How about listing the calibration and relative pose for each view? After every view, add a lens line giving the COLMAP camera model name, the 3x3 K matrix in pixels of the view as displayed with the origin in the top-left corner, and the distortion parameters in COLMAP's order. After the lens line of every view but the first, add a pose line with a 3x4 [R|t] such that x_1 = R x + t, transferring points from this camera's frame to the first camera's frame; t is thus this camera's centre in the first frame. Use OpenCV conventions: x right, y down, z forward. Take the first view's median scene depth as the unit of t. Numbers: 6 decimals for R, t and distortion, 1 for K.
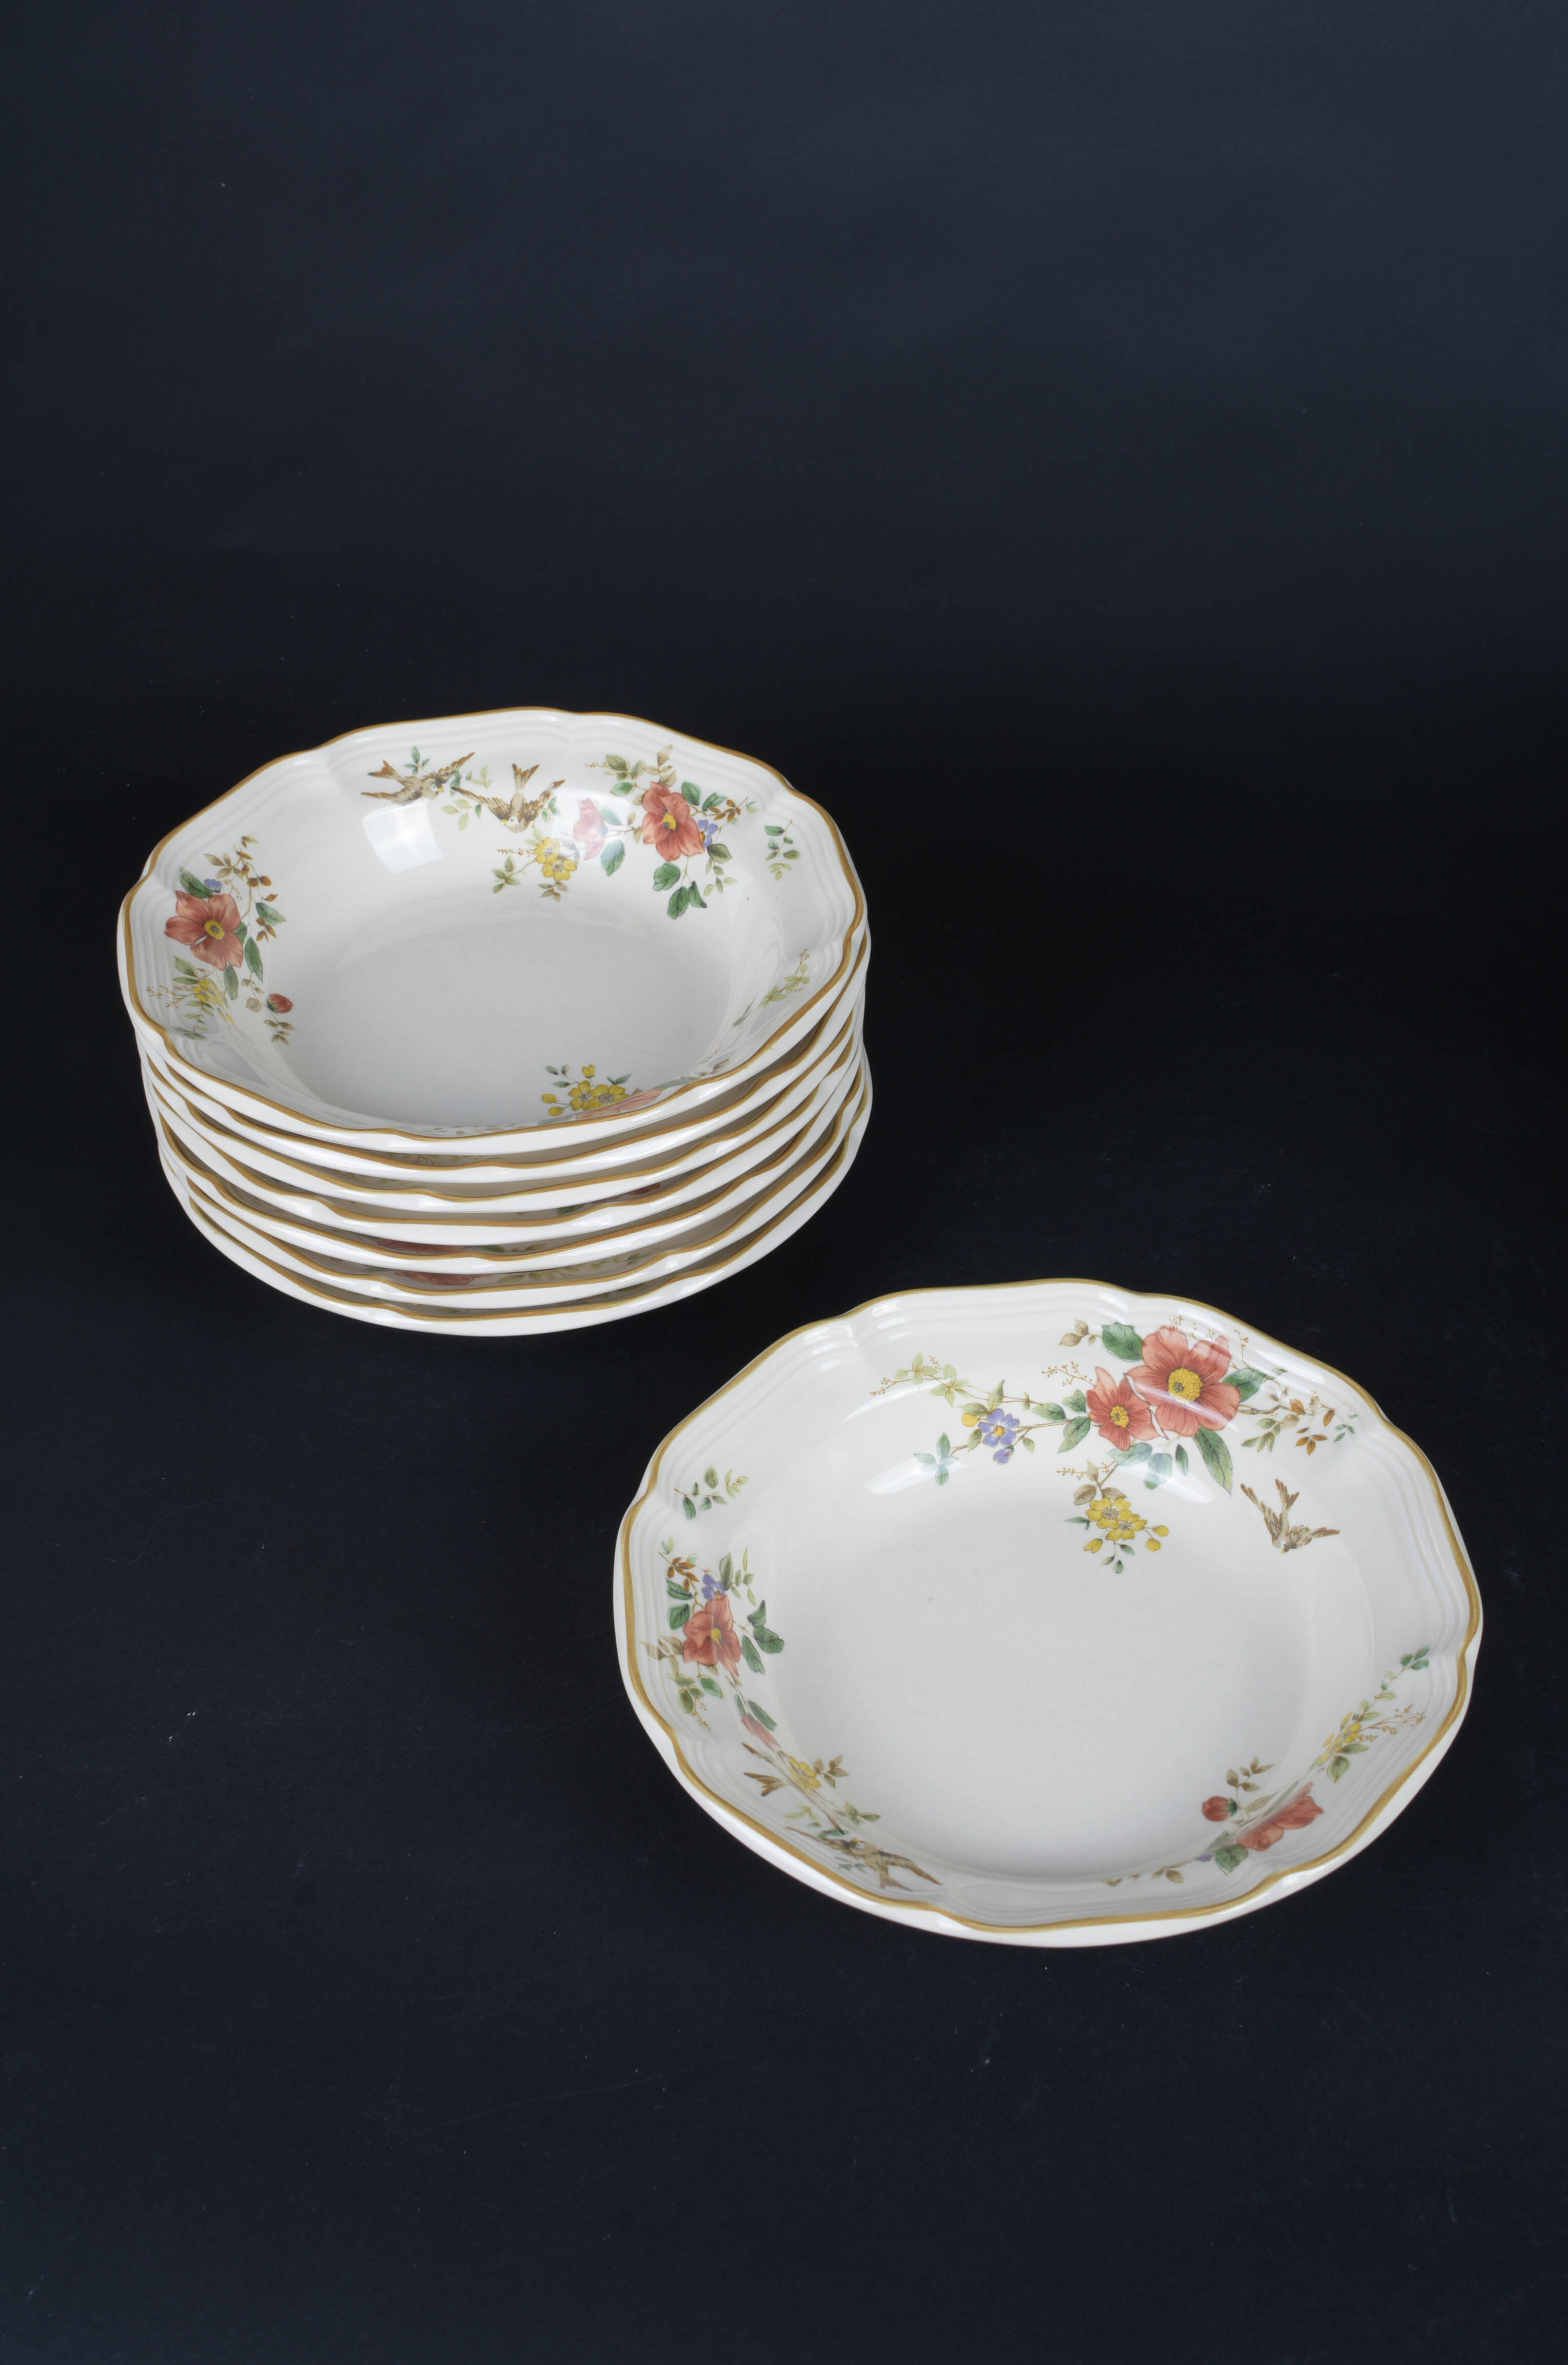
lens RADIAL K [[2891.7, 0, 739.0], [0, 2891.7, 1184.8], [0, 0, 1]] dist [0.032694, 0.030280]
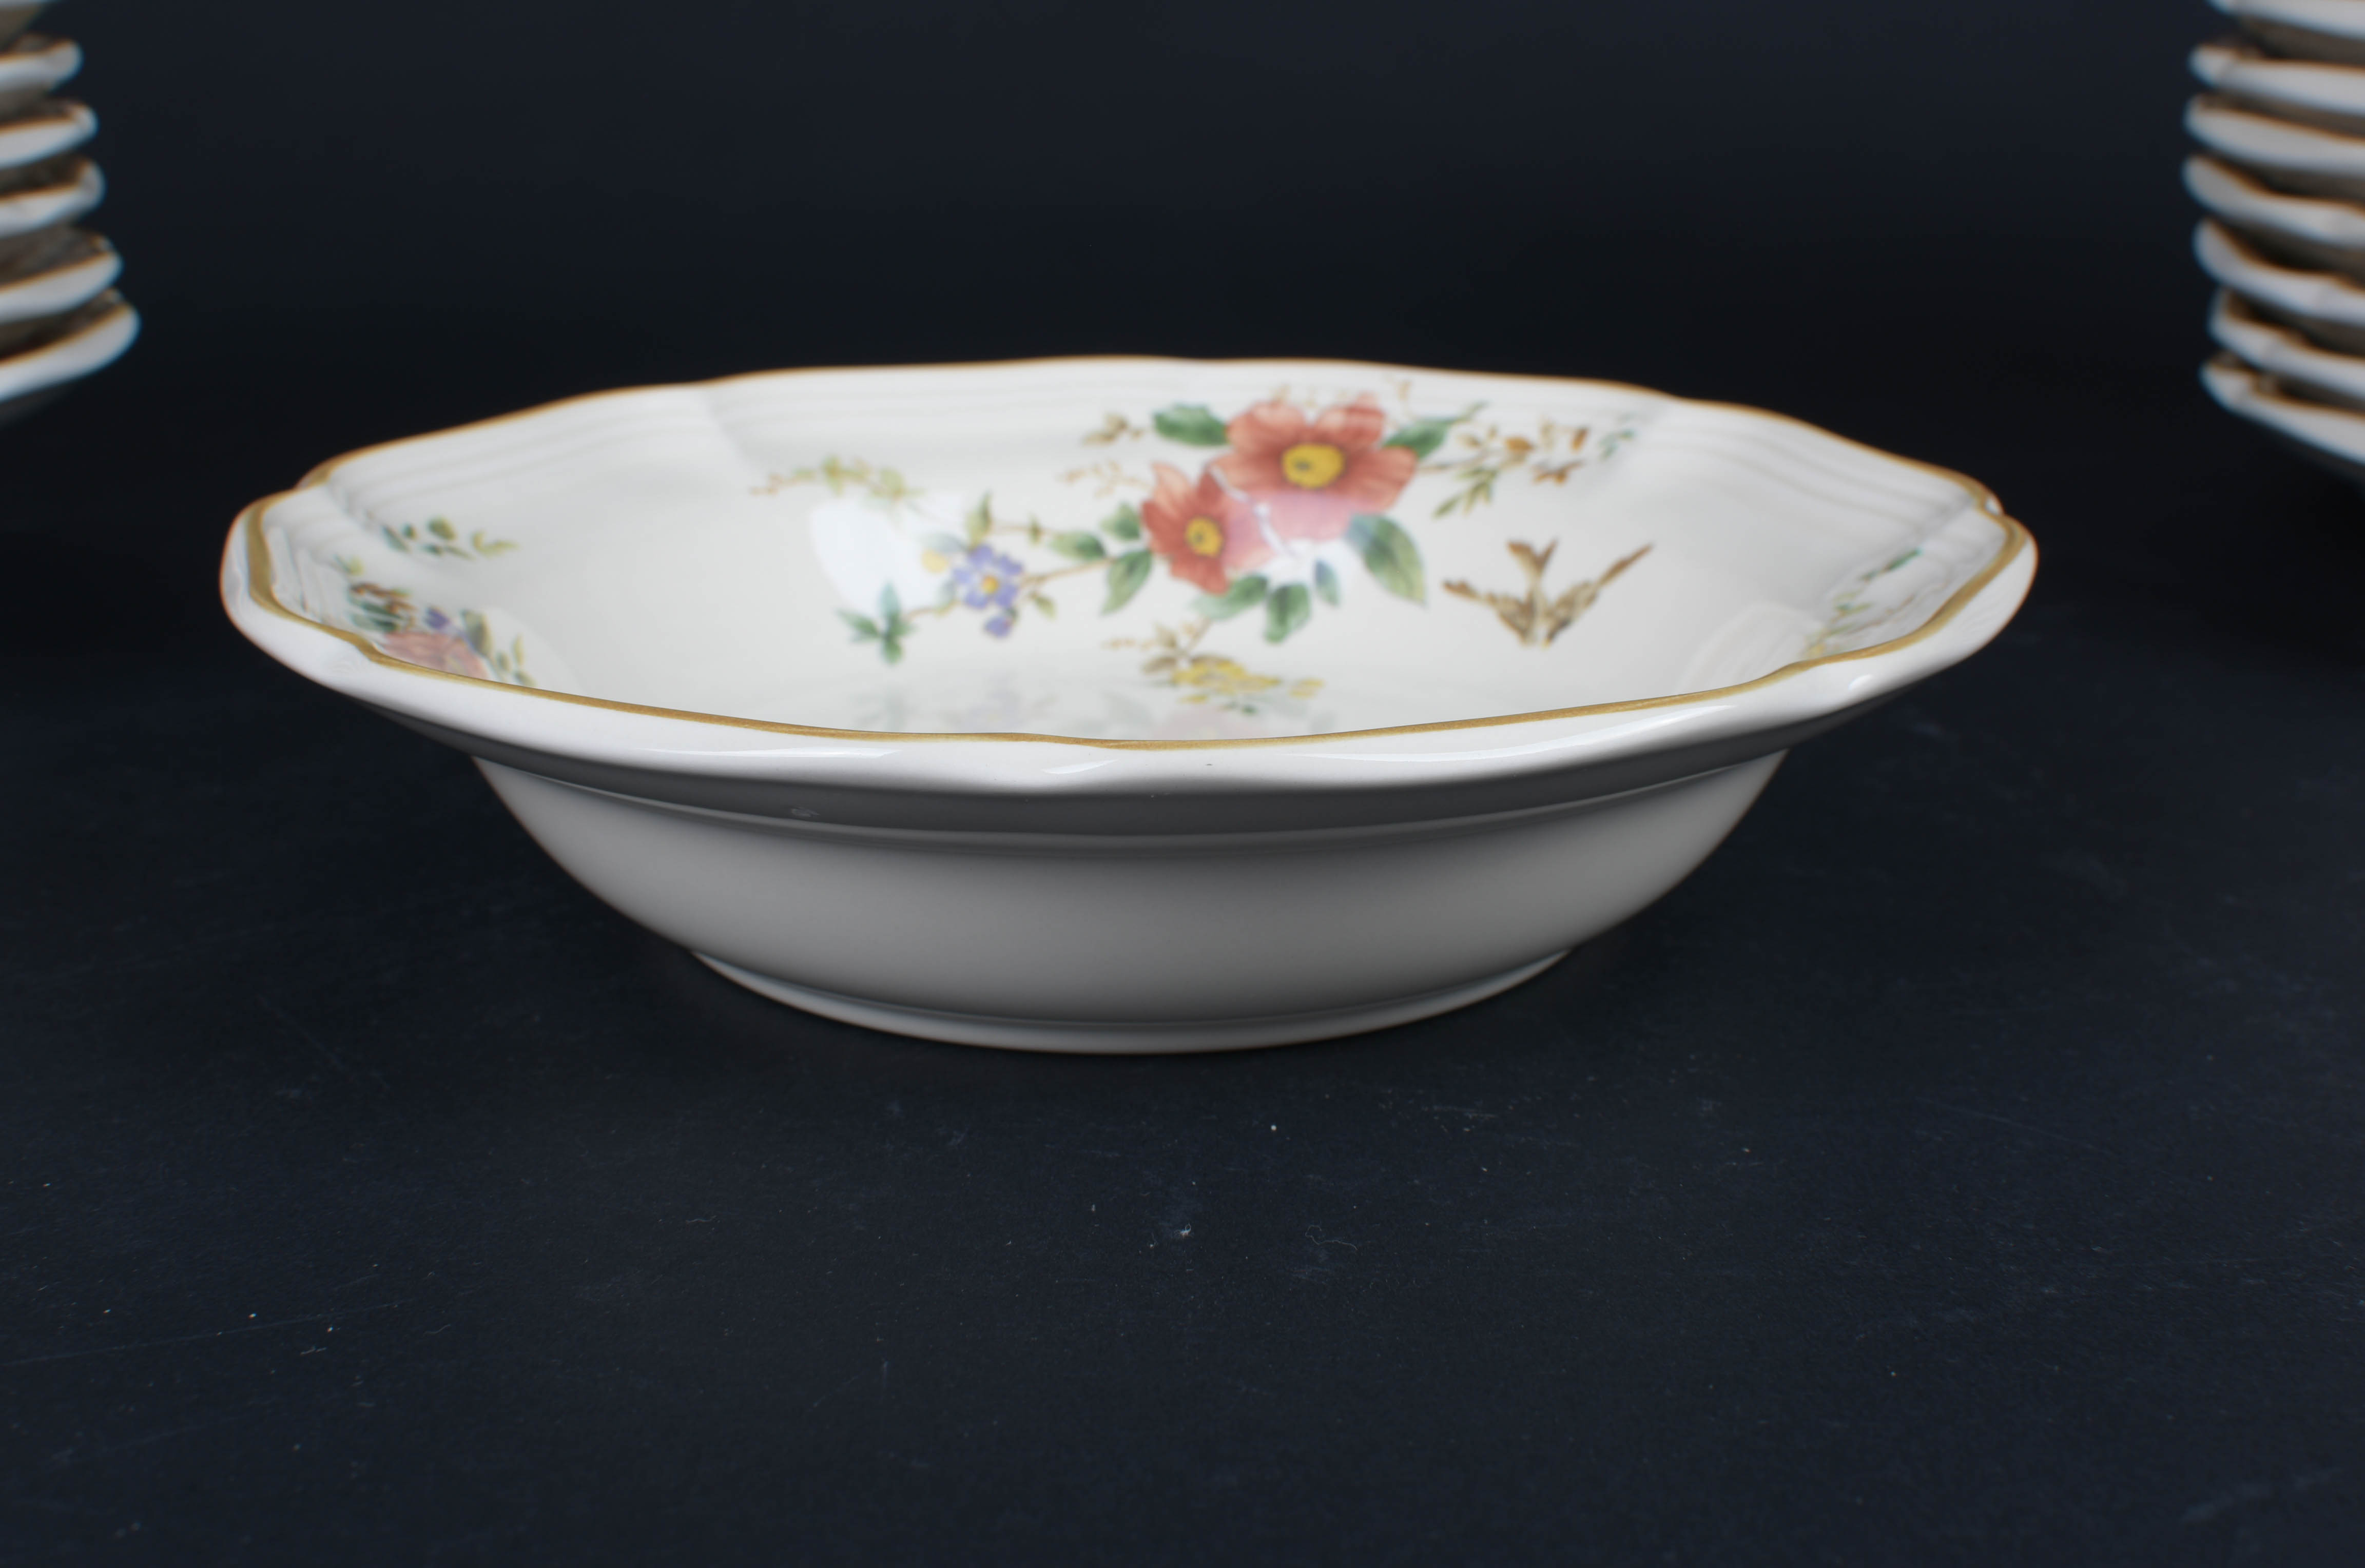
lens RADIAL K [[2891.7, 0, 1182.5], [0, 2891.7, 784.0], [0, 0, 1]] dist [0.032694, 0.030280]
pose [[0.968658, -0.020510, 0.247551, -0.010251], [0.120470, 0.910325, -0.395973, 0.344100], [-0.217231, 0.413385, 0.884264, 0.535603]]
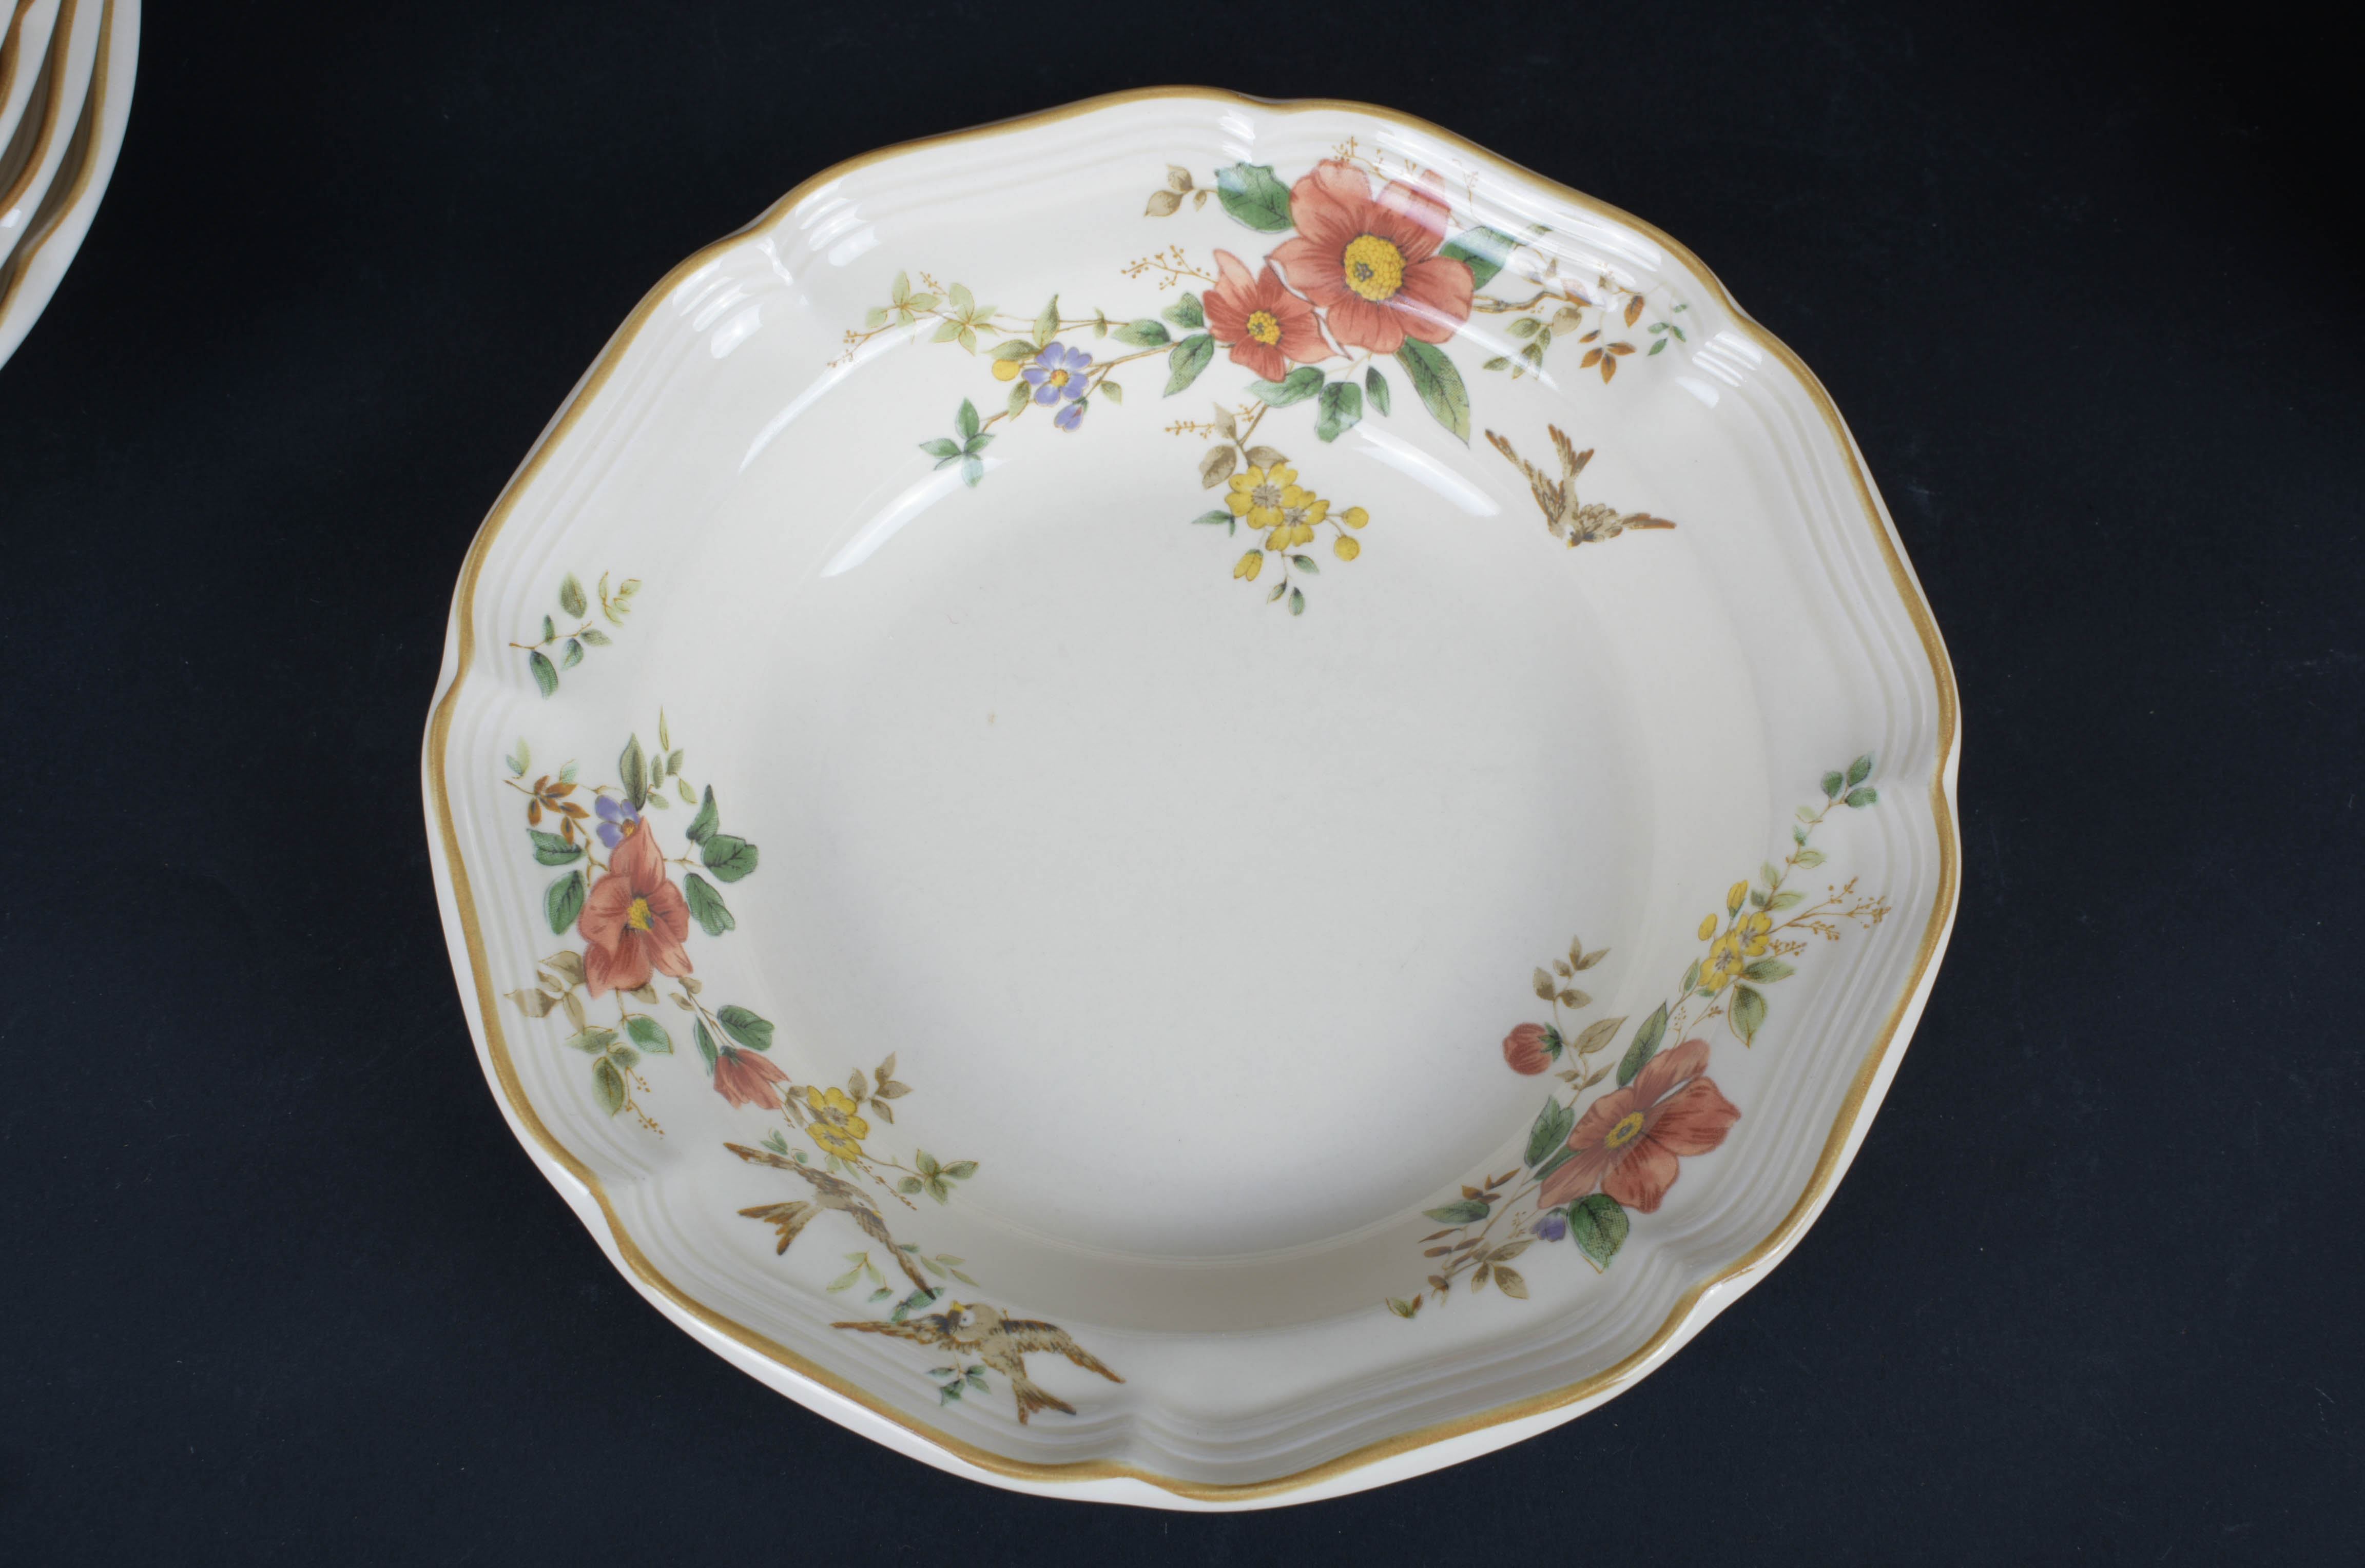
lens RADIAL K [[2891.7, 0, 1182.5], [0, 2891.7, 784.0], [0, 0, 1]] dist [0.032694, 0.030280]
pose [[0.974013, -0.183747, 0.132420, 0.023368], [0.105920, 0.886328, 0.450782, -0.101163], [-0.200197, -0.425041, 0.882758, 0.461261]]
